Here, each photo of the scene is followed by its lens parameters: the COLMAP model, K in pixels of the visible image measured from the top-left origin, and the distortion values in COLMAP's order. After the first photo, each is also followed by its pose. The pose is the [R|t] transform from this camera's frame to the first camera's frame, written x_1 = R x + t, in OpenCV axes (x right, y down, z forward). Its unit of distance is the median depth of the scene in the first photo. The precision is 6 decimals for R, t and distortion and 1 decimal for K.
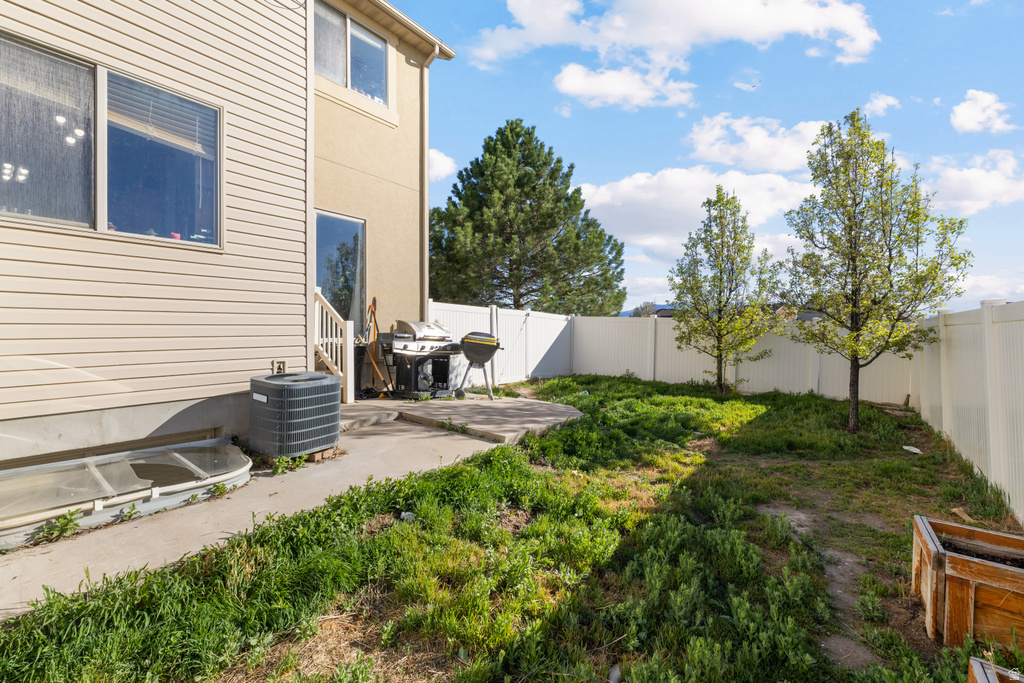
lens RADIAL K [[432.9, 0, 513.0], [0, 432.9, 340.8], [0, 0, 1]] dist [-0.001602, 0.000293]
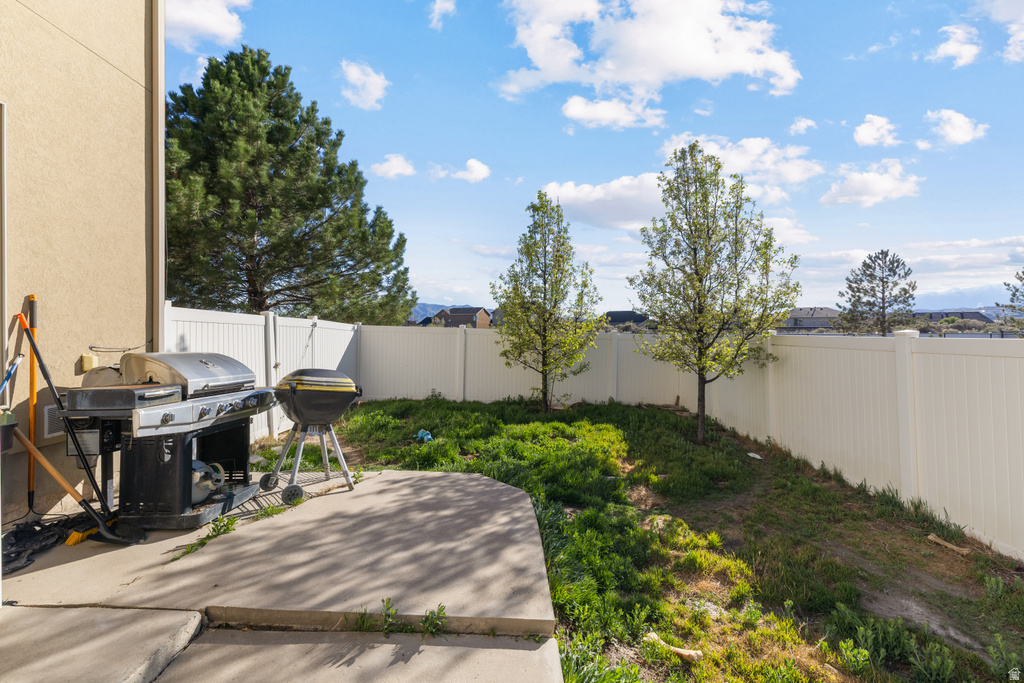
lens RADIAL K [[432.9, 0, 508.7], [0, 432.9, 332.3], [0, 0, 1]] dist [-0.001602, 0.000293]
pose [[0.798800, -0.006584, 0.601560, -0.118017], [0.017217, 0.999781, -0.011919, -0.030592], [-0.601350, 0.019878, 0.798739, 0.226738]]
